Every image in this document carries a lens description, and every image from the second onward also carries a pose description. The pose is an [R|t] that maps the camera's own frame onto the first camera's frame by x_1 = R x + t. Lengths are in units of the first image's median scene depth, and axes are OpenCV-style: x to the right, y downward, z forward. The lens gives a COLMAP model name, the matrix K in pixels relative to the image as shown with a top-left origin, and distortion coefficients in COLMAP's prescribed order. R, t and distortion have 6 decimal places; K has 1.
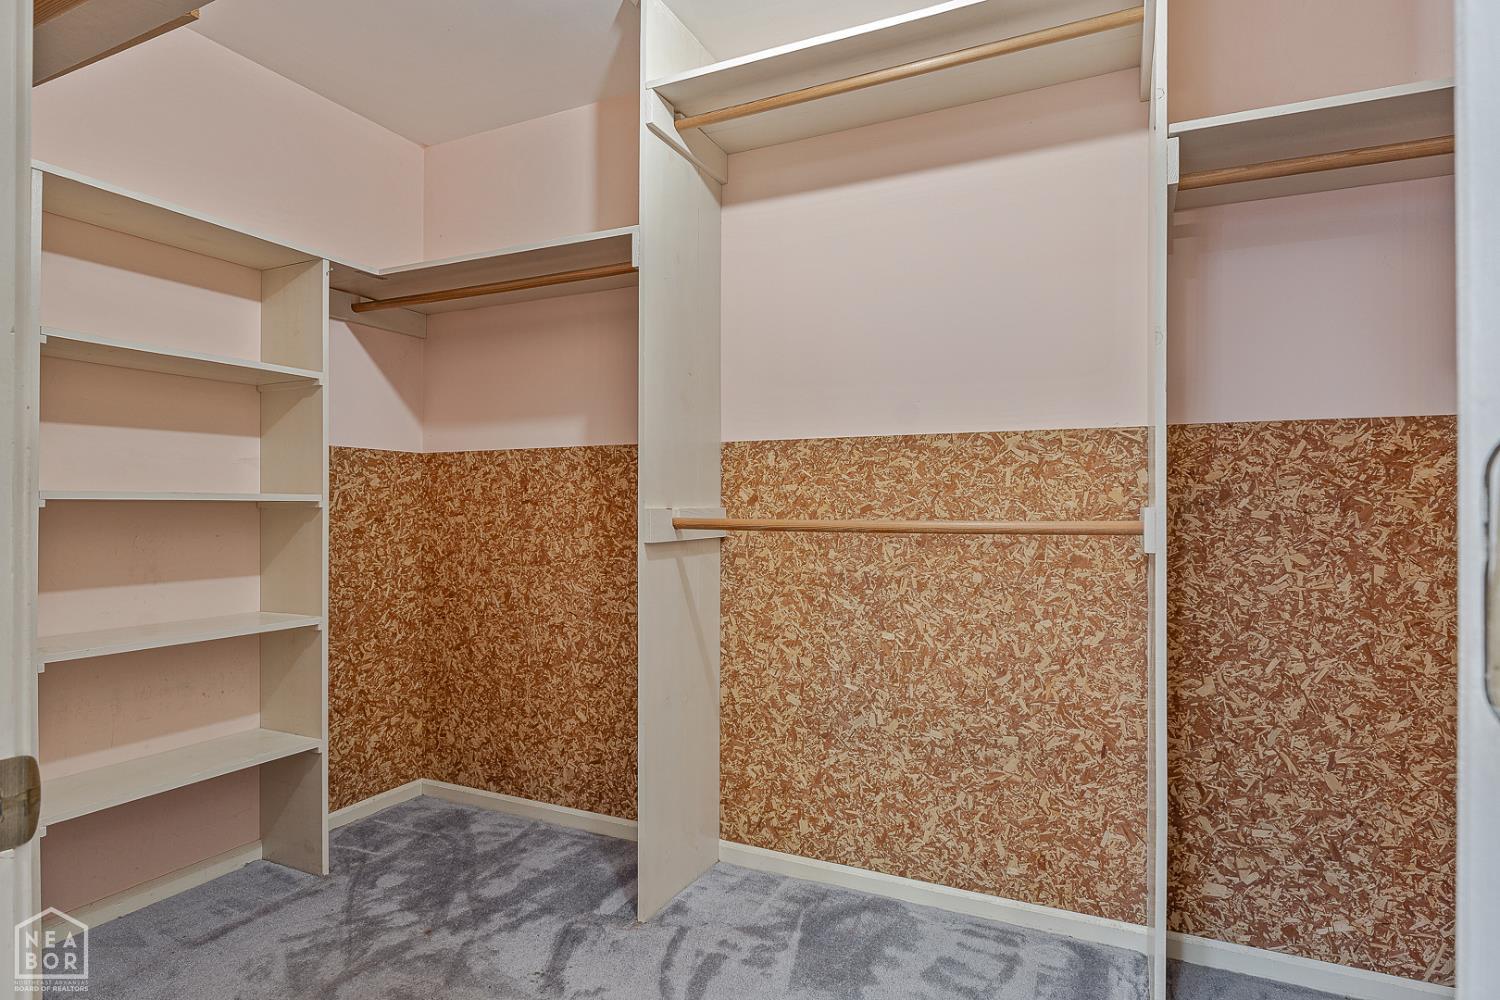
lens RADIAL K [[810.9, 0, 742.8], [0, 810.9, 500.2], [0, 0, 1]] dist [-0.006509, 0.000727]
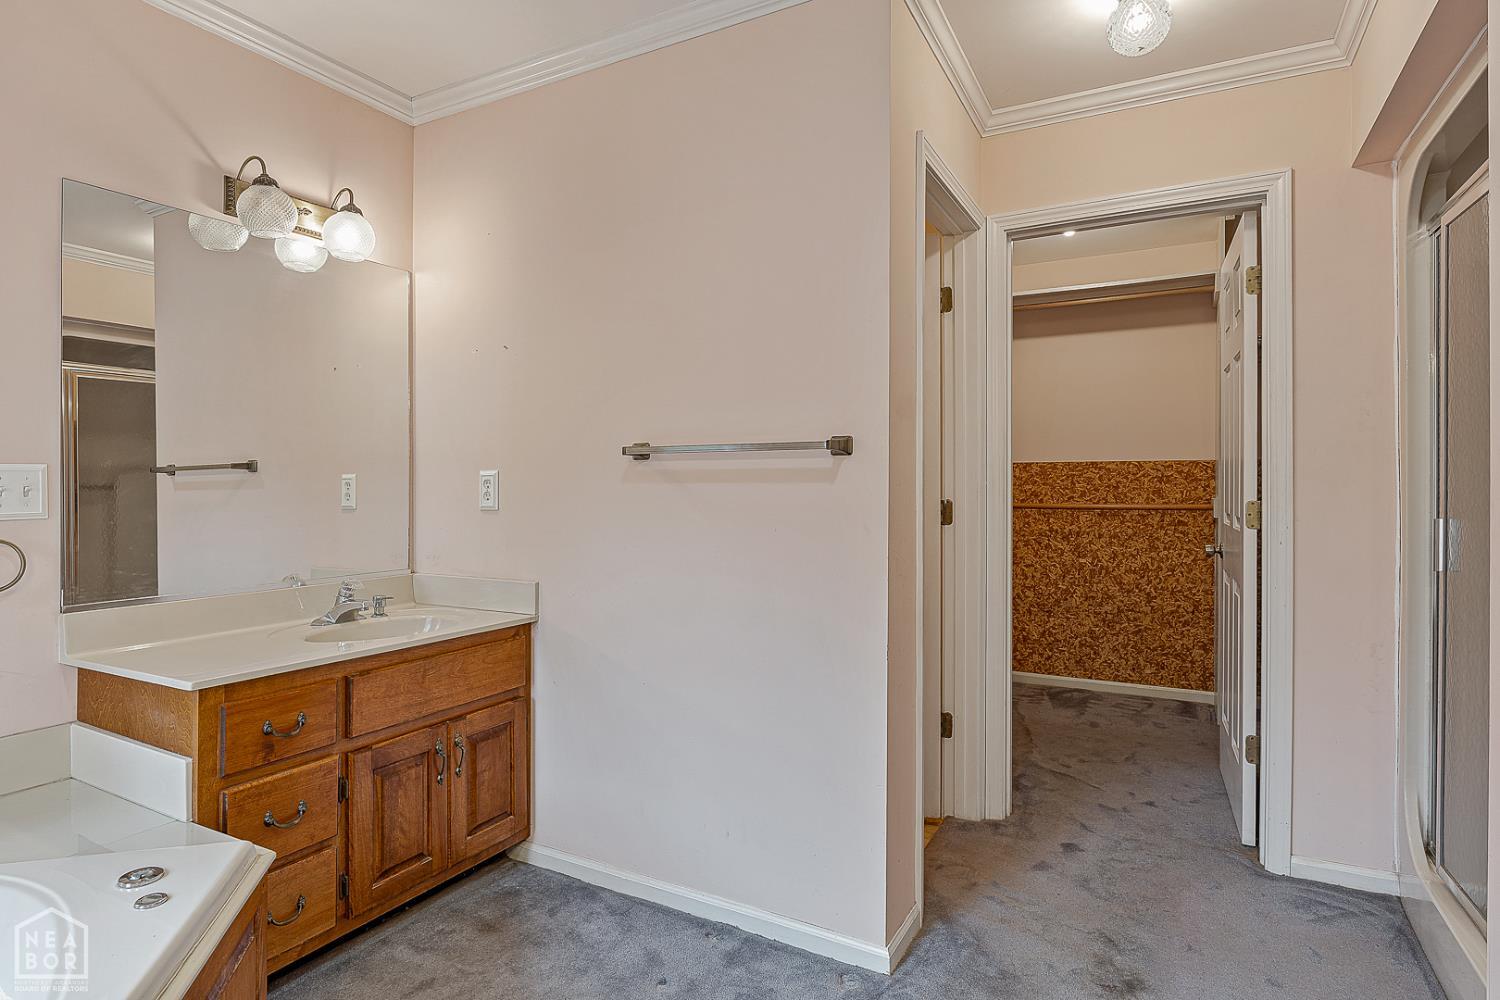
lens RADIAL K [[810.9, 0, 747.2], [0, 810.9, 489.7], [0, 0, 1]] dist [-0.006509, 0.000727]
pose [[0.998802, 0.001421, -0.048923, -0.585028], [-0.001212, 0.999990, 0.004307, -0.018399], [0.048929, -0.004243, 0.998793, -1.111841]]
